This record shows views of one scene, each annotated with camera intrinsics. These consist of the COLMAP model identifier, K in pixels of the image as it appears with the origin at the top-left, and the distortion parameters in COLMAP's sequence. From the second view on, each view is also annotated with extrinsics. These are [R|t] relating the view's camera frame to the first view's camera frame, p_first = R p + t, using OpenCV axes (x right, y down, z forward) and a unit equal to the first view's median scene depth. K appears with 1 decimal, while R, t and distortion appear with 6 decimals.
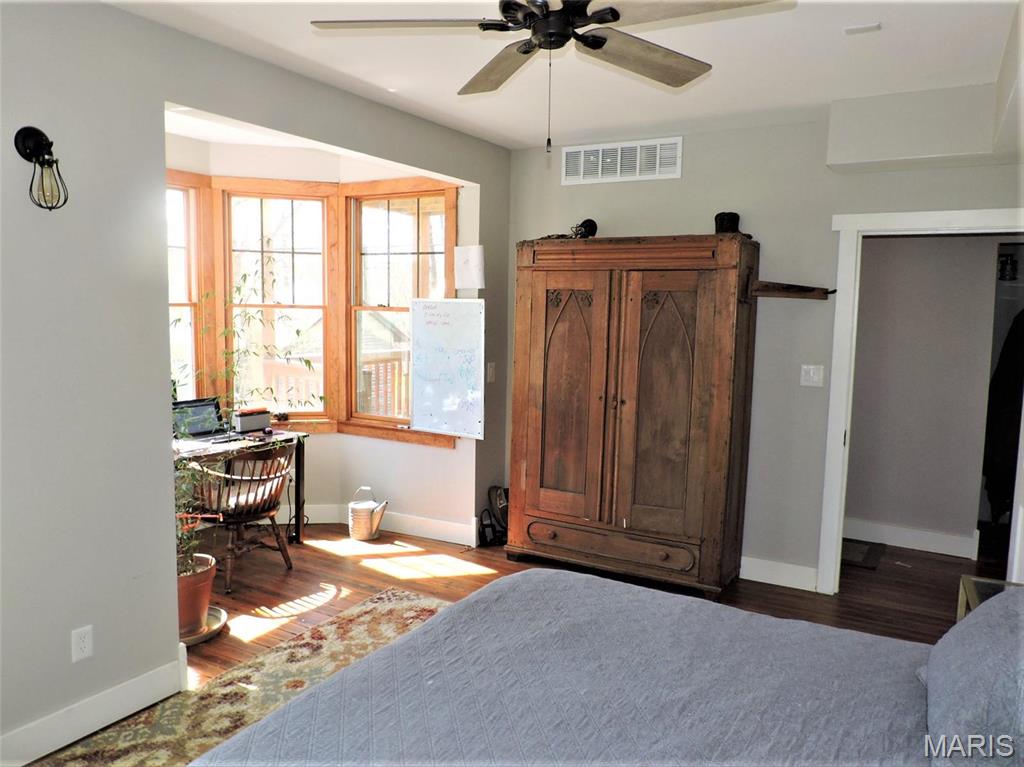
lens RADIAL K [[720.6, 0, 512.0], [0, 720.6, 383.5], [0, 0, 1]] dist [-0.023724, 0.000553]
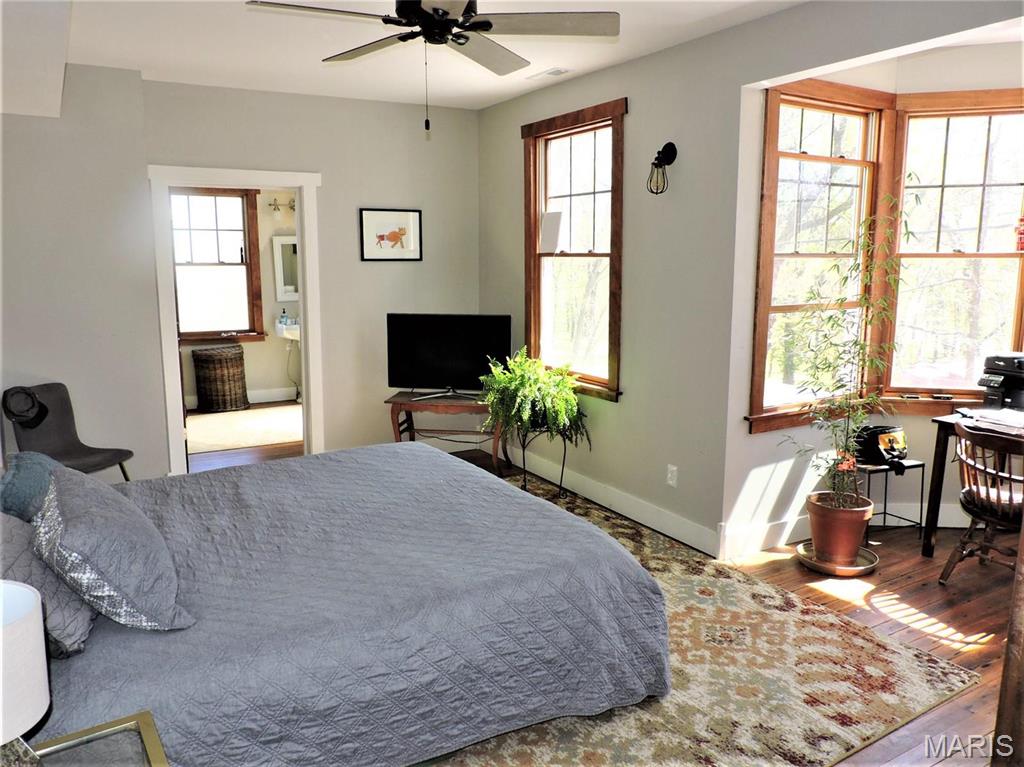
lens RADIAL K [[720.6, 0, 512.0], [0, 720.6, 383.5], [0, 0, 1]] dist [-0.023724, 0.000553]
pose [[-0.440420, 0.143464, -0.886256, 0.694144], [-0.105636, 0.972012, 0.209841, -0.091555], [0.891556, 0.186038, -0.412938, 1.002502]]
